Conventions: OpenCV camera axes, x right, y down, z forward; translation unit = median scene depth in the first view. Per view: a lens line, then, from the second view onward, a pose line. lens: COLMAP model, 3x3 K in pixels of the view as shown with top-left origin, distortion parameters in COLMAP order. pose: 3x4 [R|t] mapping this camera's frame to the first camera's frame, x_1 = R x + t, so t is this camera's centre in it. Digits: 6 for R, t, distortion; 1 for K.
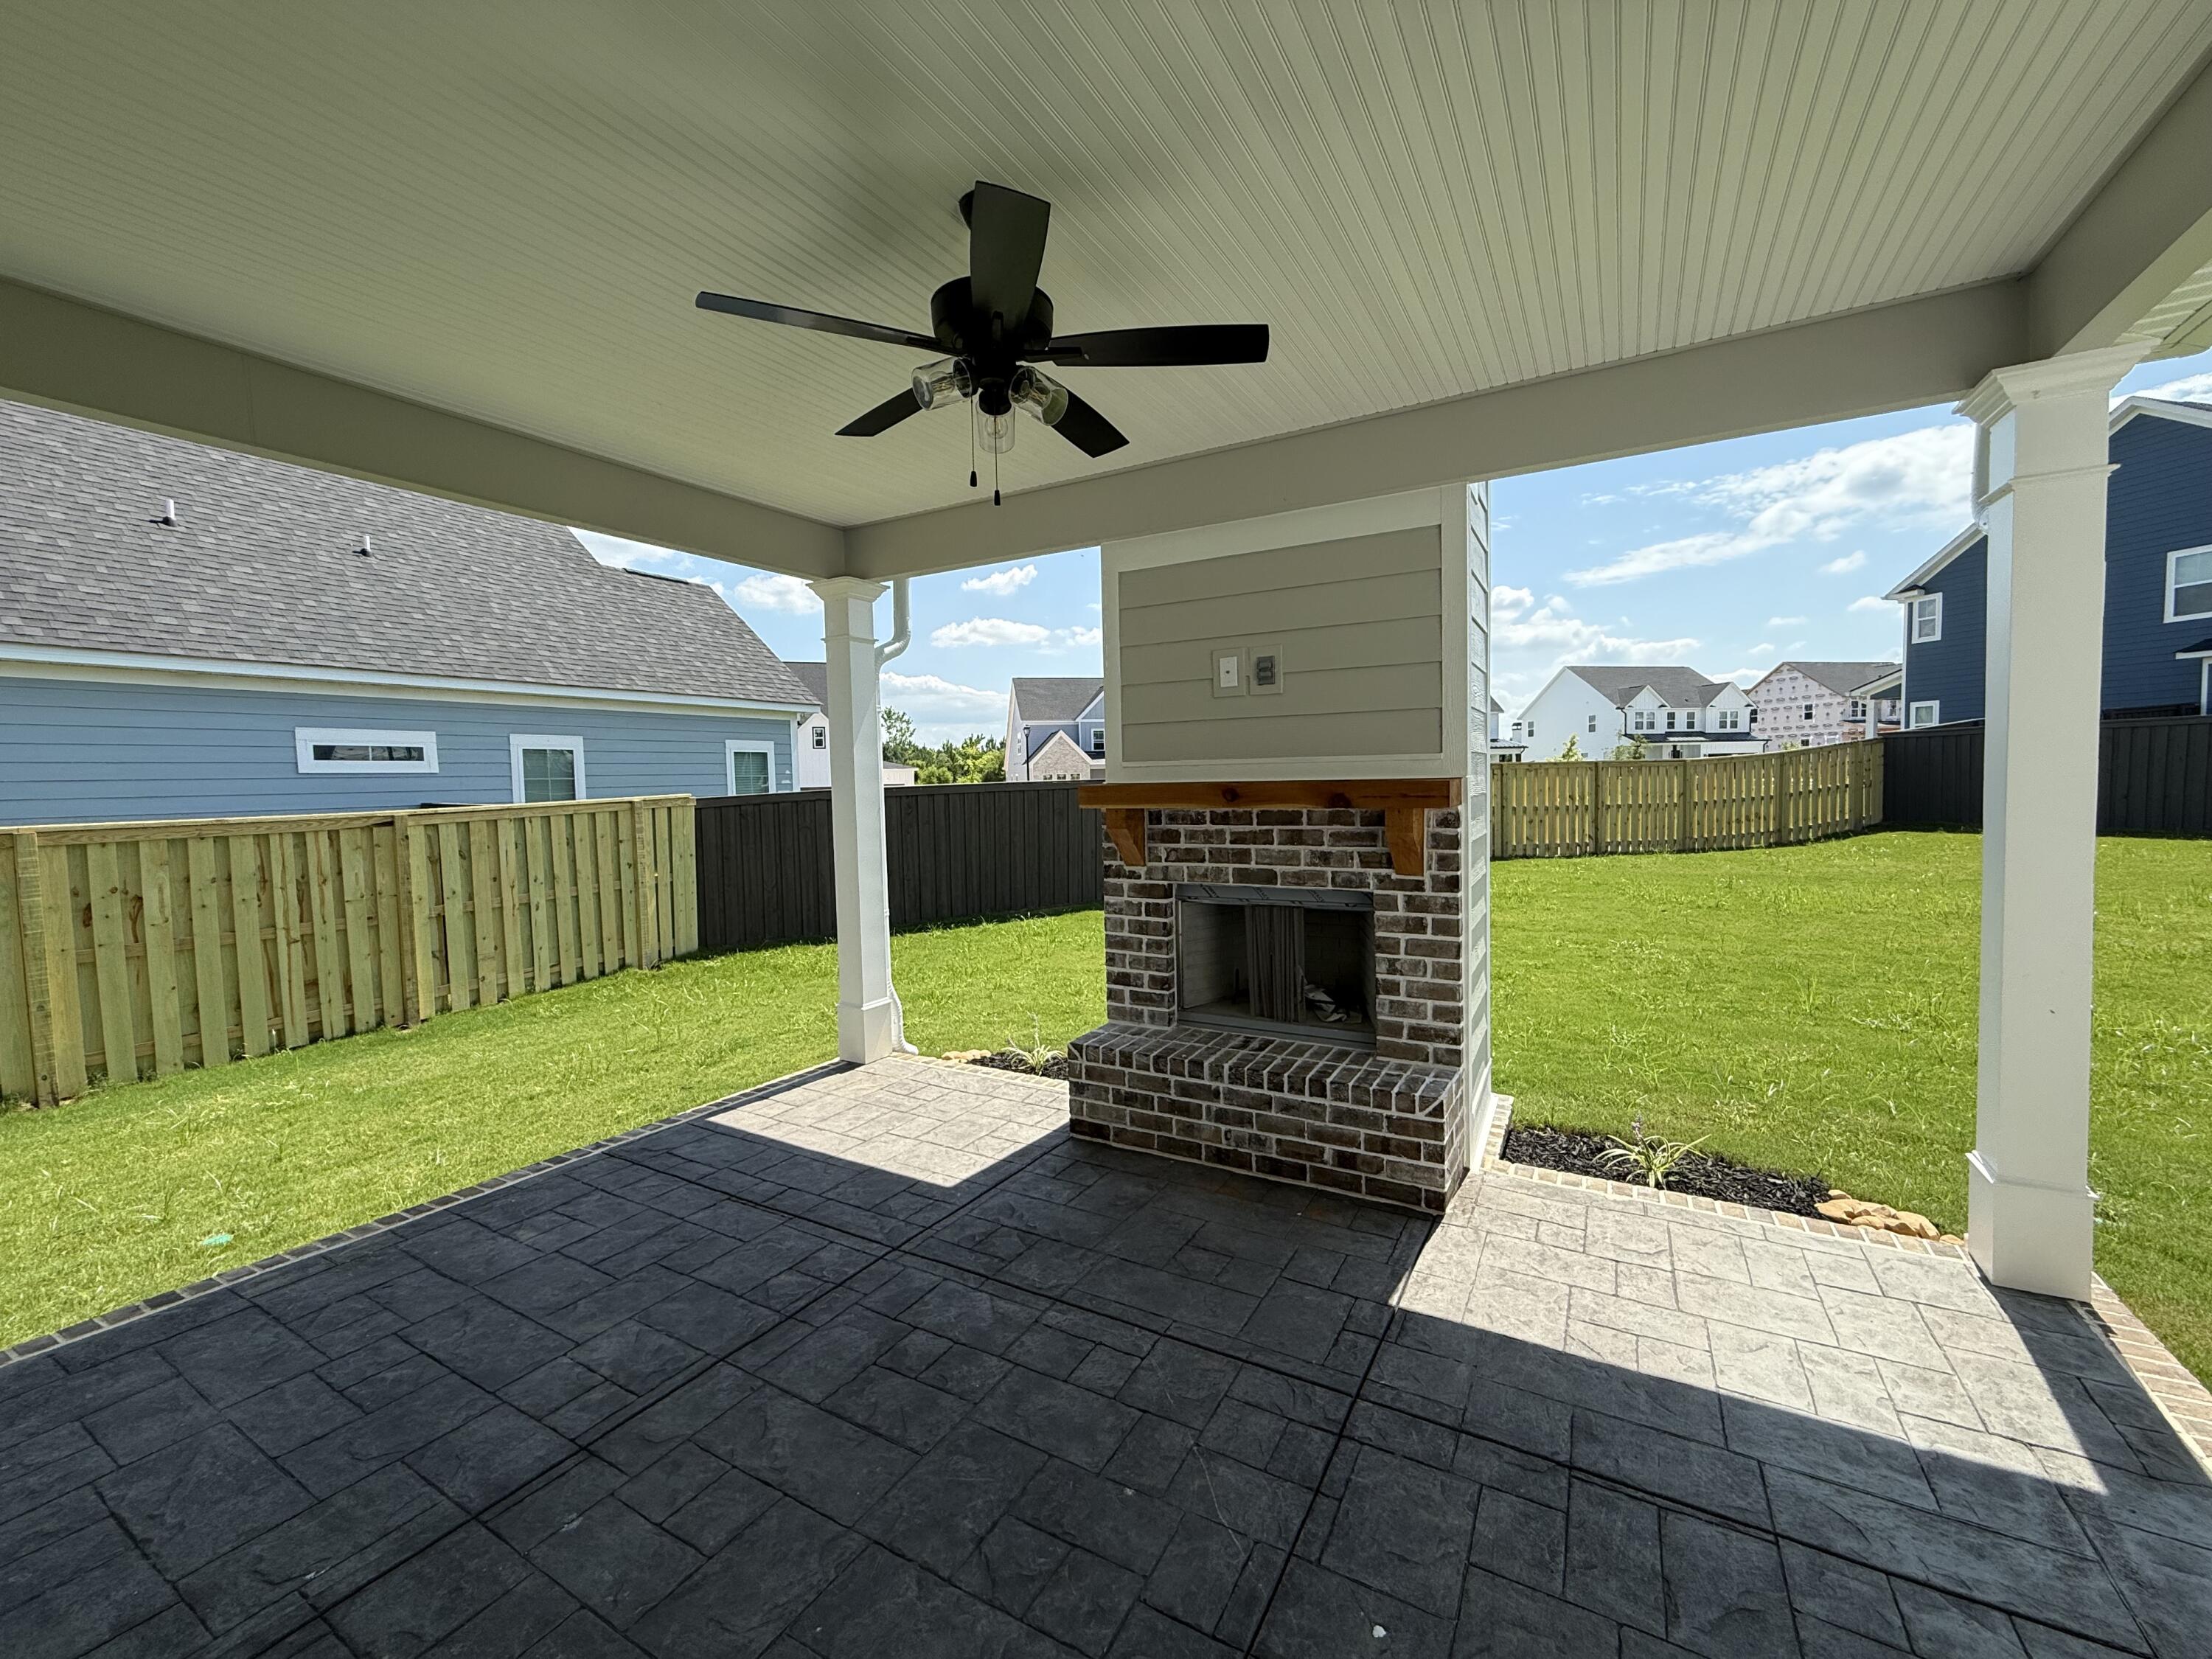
lens RADIAL K [[892.6, 0, 1103.1], [0, 892.6, 833.7], [0, 0, 1]] dist [0.000120, -0.000246]
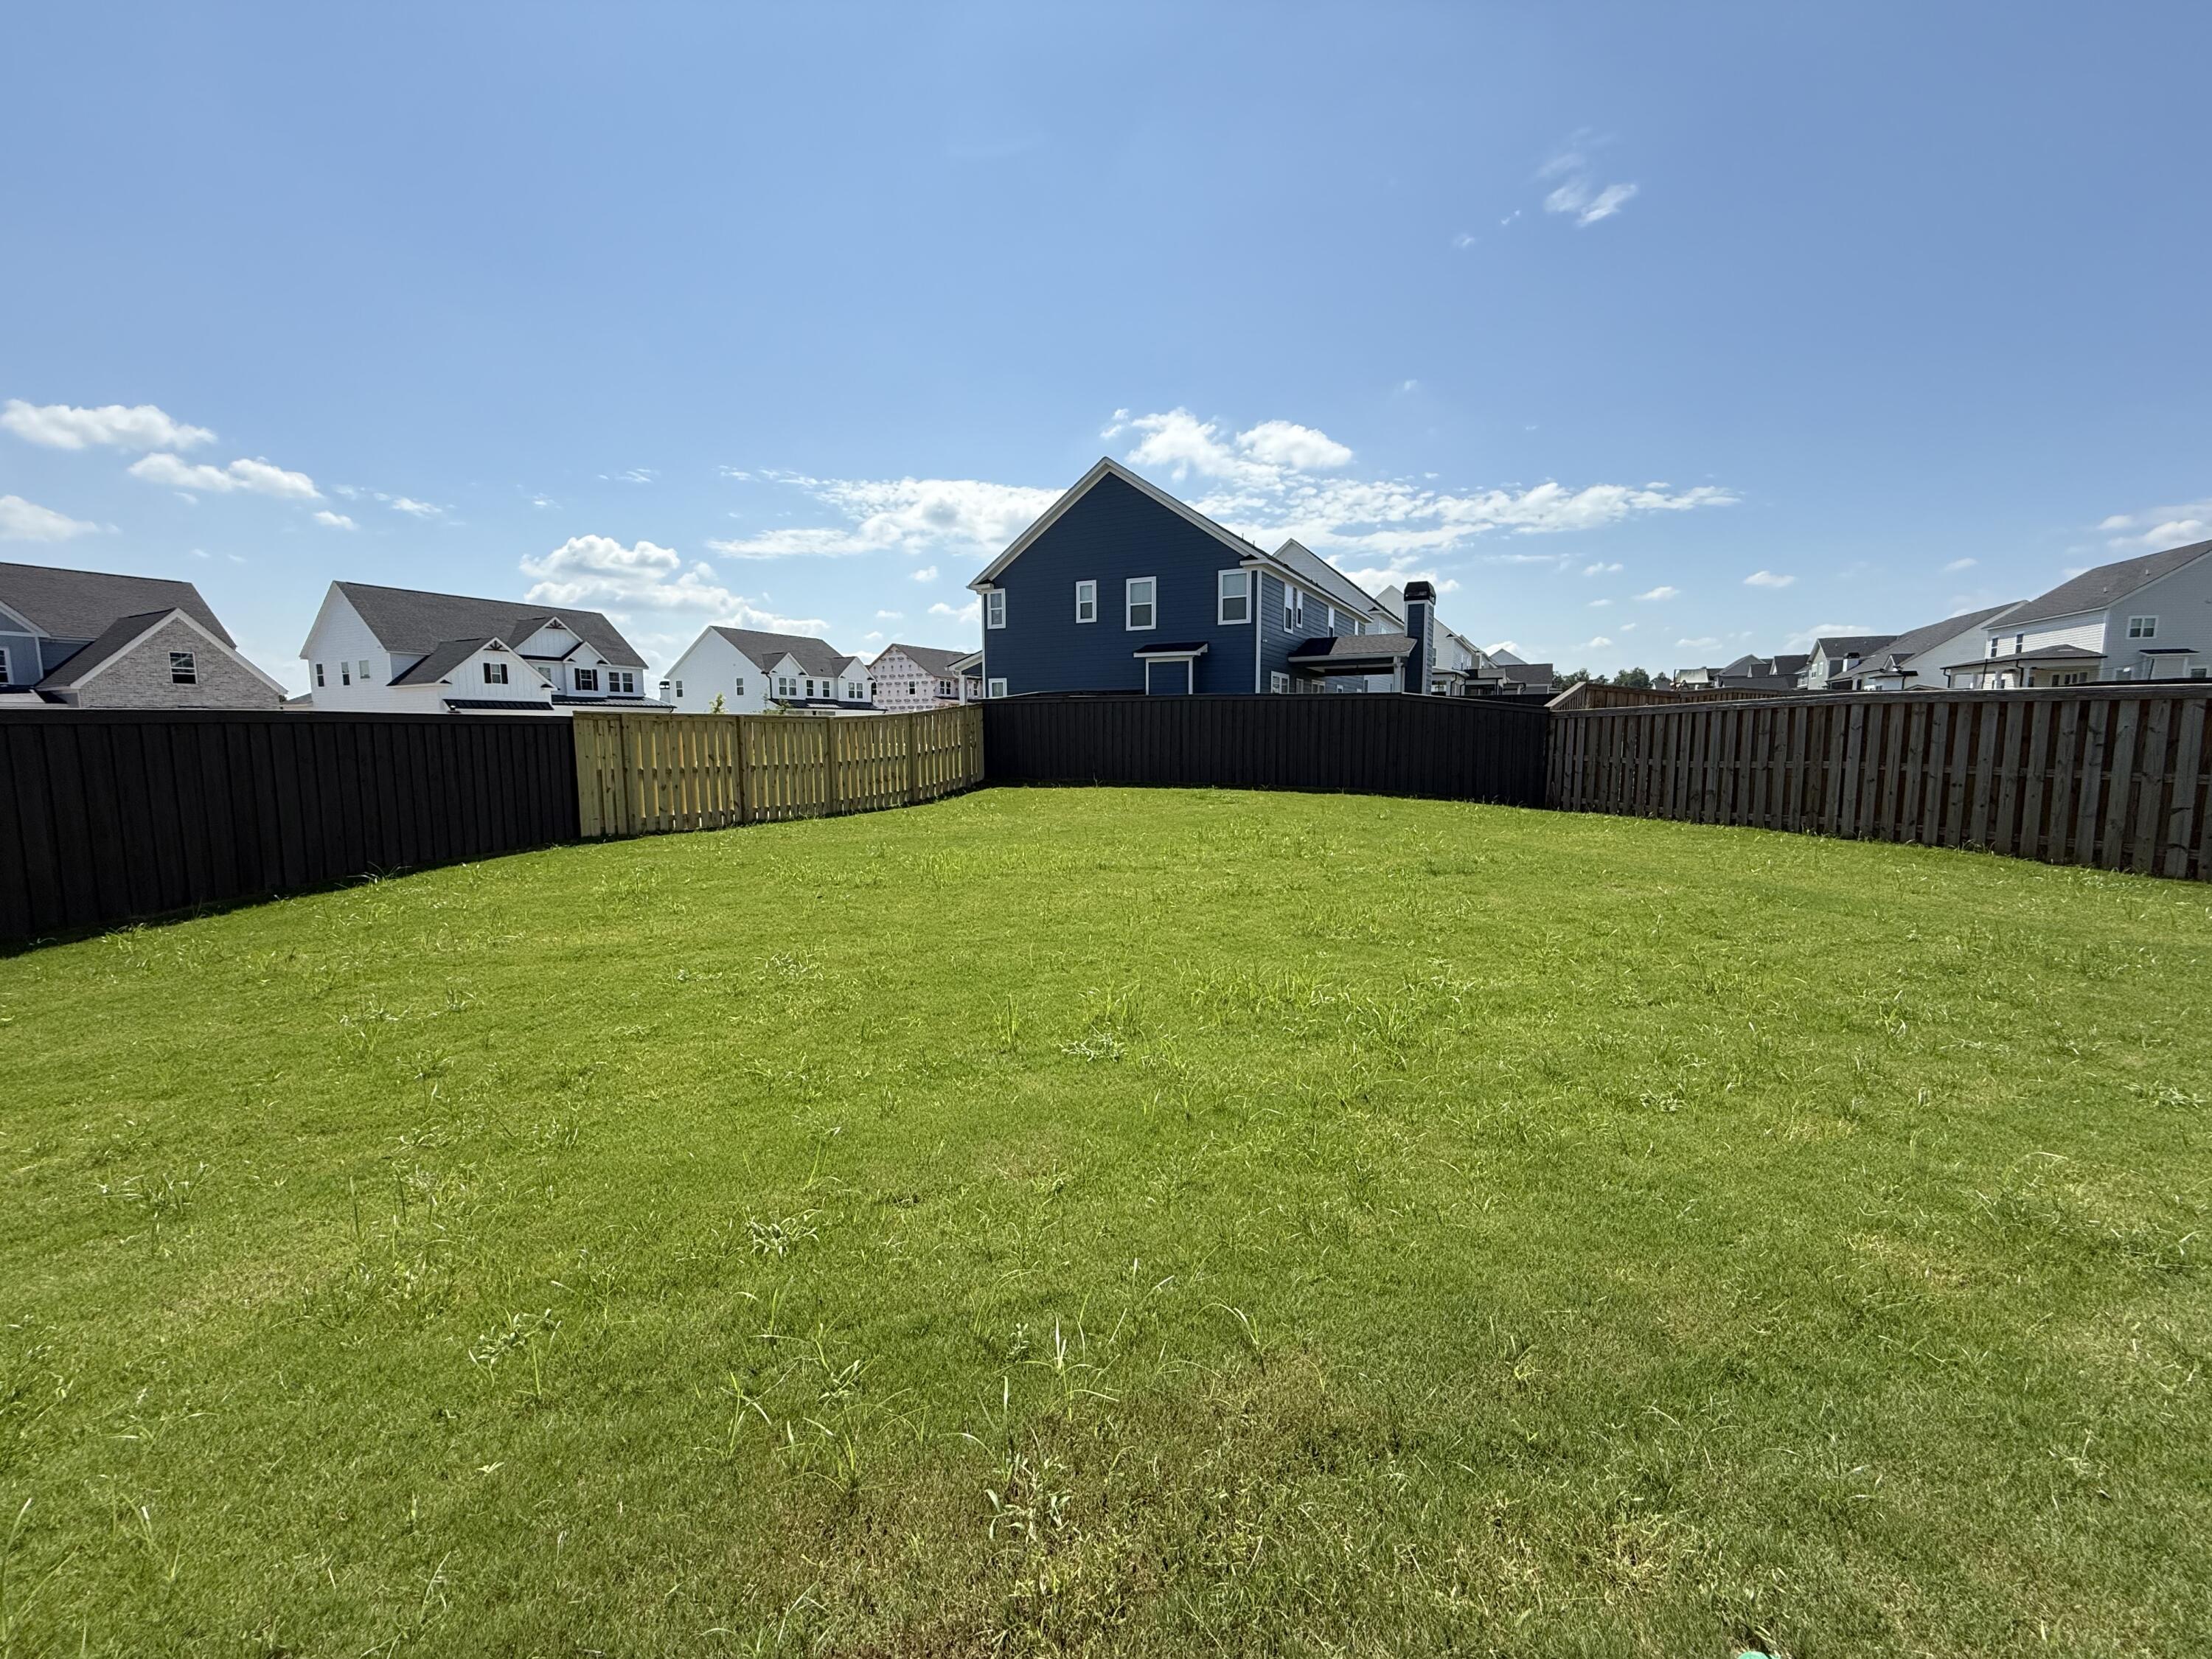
lens RADIAL K [[892.6, 0, 1103.1], [0, 892.6, 833.7], [0, 0, 1]] dist [0.000120, -0.000246]
pose [[0.637552, -0.066840, 0.767502, 0.103321], [0.036089, 0.997727, 0.056911, -0.003379], [-0.769561, -0.008585, 0.638515, 0.168962]]
